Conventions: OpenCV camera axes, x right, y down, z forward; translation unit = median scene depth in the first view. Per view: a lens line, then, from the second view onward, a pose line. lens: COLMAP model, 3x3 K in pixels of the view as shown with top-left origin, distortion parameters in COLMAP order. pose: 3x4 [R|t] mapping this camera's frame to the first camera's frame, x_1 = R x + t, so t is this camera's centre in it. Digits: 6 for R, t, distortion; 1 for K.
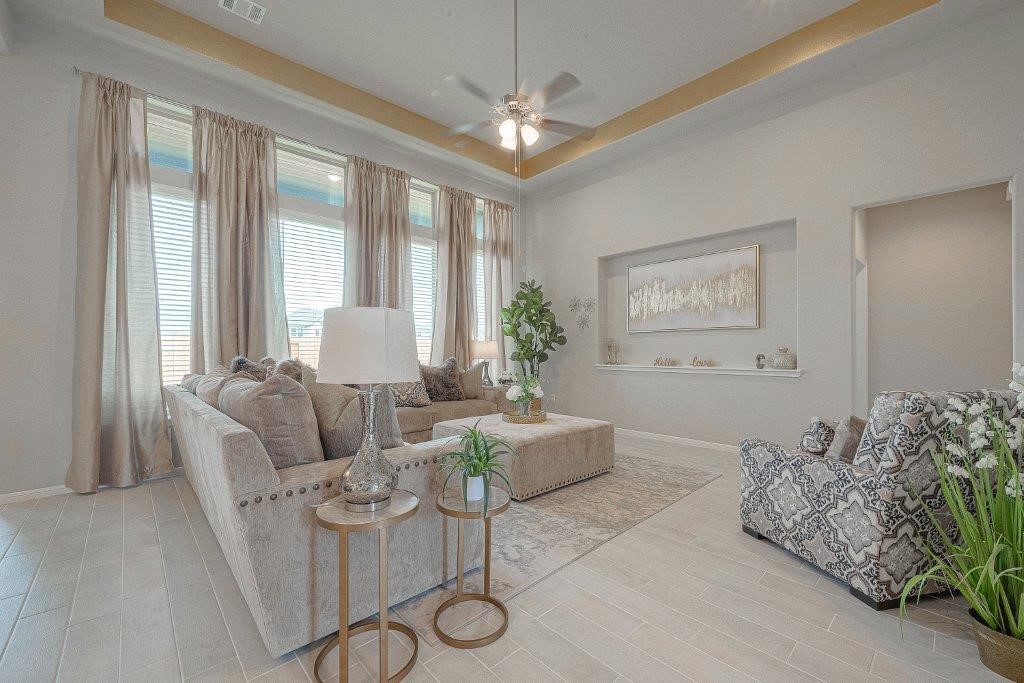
lens RADIAL K [[413.7, 0, 511.5], [0, 413.7, 348.3], [0, 0, 1]] dist [-0.001898, 0.000872]
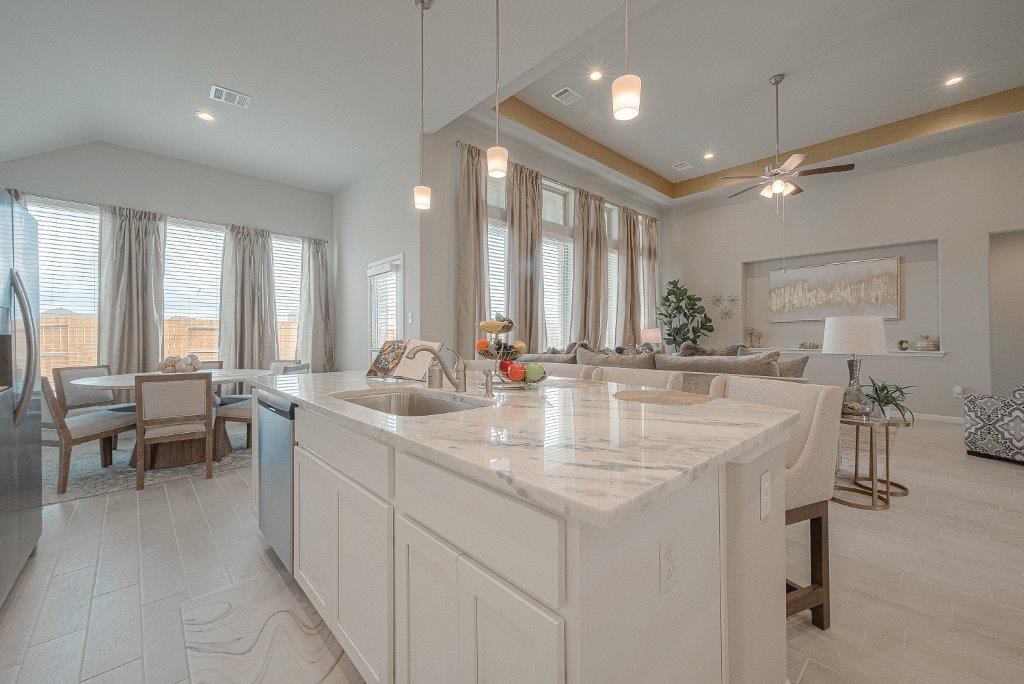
lens RADIAL K [[403.6, 0, 508.6], [0, 403.6, 331.3], [0, 0, 1]] dist [-0.000848, 0.000358]
pose [[0.999981, 0.000084, -0.006140, -0.543962], [-0.000121, 0.999982, -0.006053, -0.004074], [0.006140, 0.006054, 0.999963, -0.247701]]
